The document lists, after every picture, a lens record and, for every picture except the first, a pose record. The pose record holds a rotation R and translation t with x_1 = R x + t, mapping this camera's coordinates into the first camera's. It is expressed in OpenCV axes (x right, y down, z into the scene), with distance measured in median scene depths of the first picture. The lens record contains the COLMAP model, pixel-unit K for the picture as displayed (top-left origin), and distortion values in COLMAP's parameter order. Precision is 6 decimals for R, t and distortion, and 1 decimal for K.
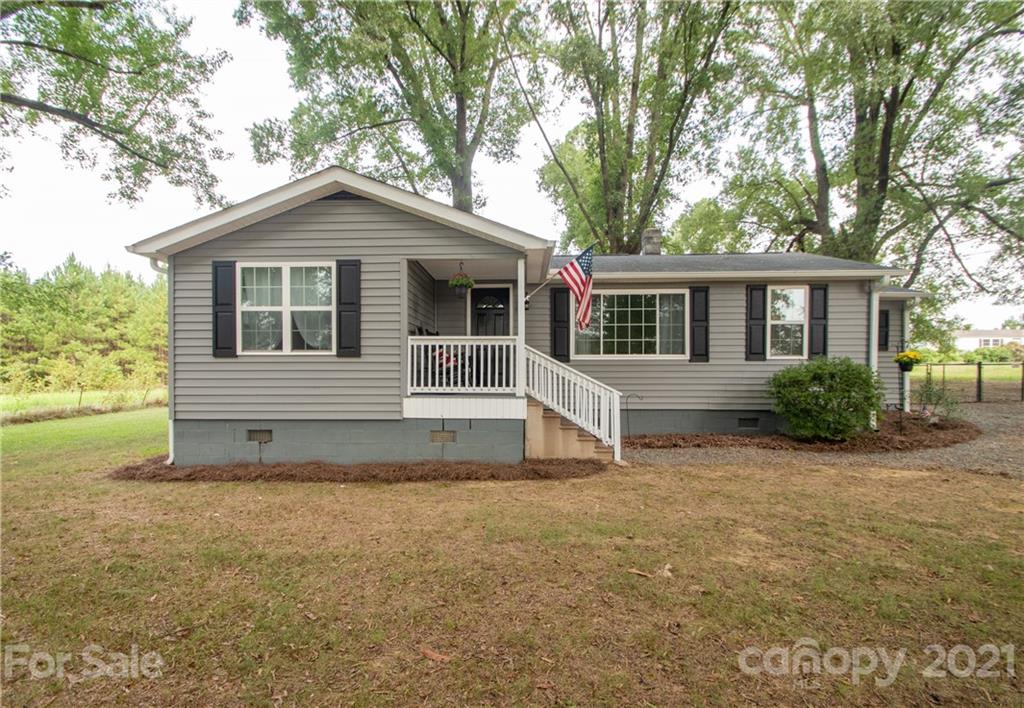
lens RADIAL K [[461.0, 0, 511.9], [0, 461.0, 387.9], [0, 0, 1]] dist [0.000607, 0.000009]
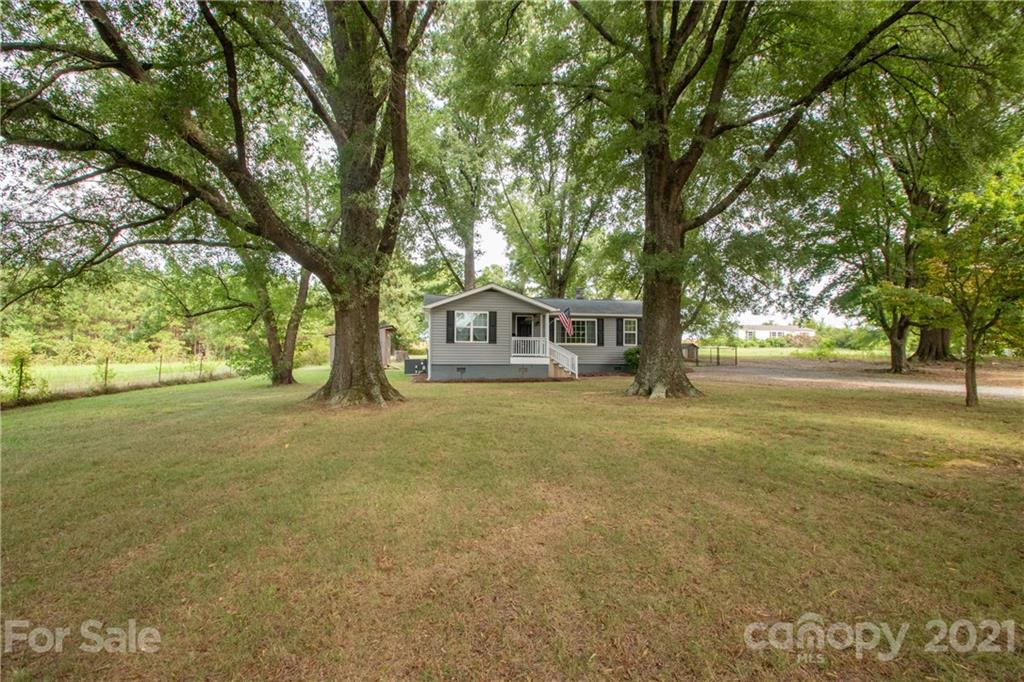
lens RADIAL K [[471.0, 0, 512.0], [0, 471.0, 341.0], [0, 0, 1]] dist [-0.000013, 0.000002]
pose [[0.974682, 0.013488, 0.223190, -0.814554], [-0.000075, 0.998198, -0.060000, 0.089473], [-0.223597, 0.058465, 0.972927, -1.786514]]
